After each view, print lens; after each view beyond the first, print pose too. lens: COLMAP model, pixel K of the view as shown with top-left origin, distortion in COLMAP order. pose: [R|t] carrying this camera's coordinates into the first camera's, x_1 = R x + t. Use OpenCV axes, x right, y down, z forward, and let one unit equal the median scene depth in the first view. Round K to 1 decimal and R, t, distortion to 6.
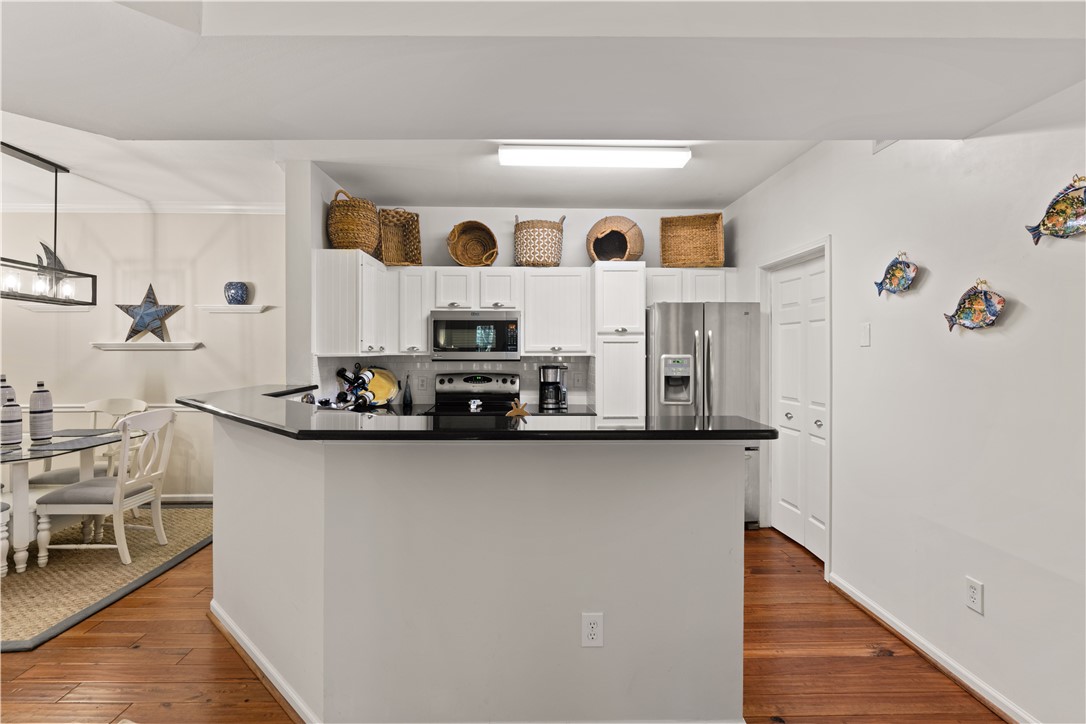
lens RADIAL K [[513.4, 0, 541.8], [0, 513.4, 344.9], [0, 0, 1]] dist [-0.017067, 0.000091]
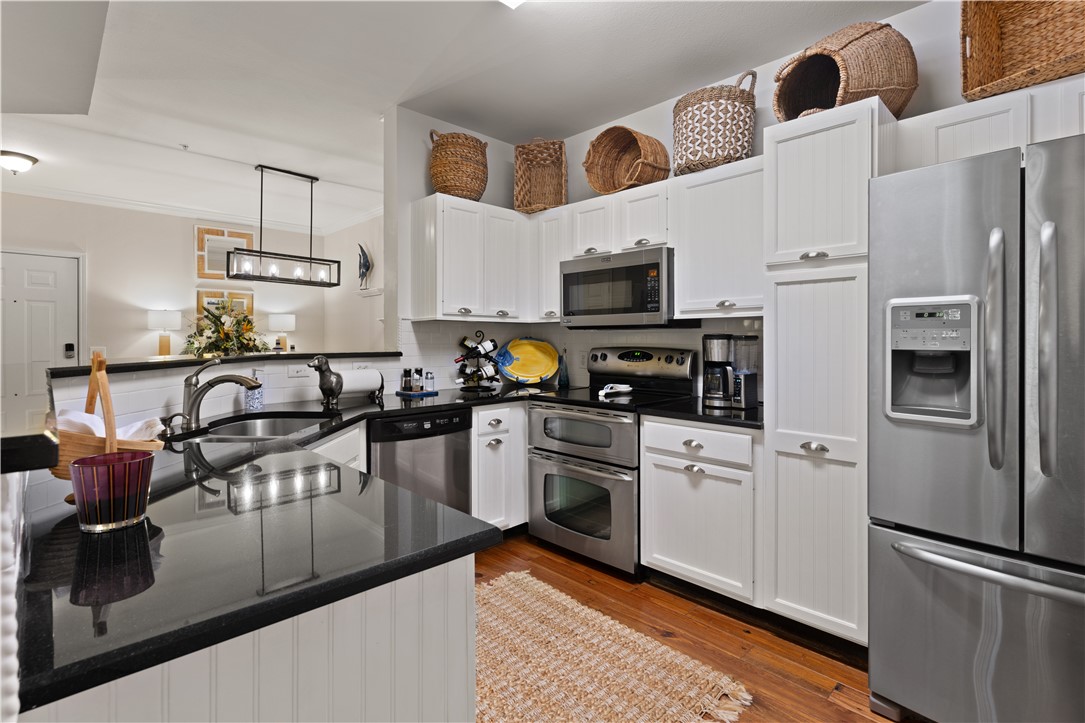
lens RADIAL K [[513.0, 0, 541.3], [0, 513.0, 344.4], [0, 0, 1]] dist [-0.017067, 0.000091]
pose [[0.666949, 0.006122, -0.745078, 0.324686], [0.001027, 0.999958, 0.009135, 0.047413], [0.745103, -0.006858, 0.666914, 0.468184]]
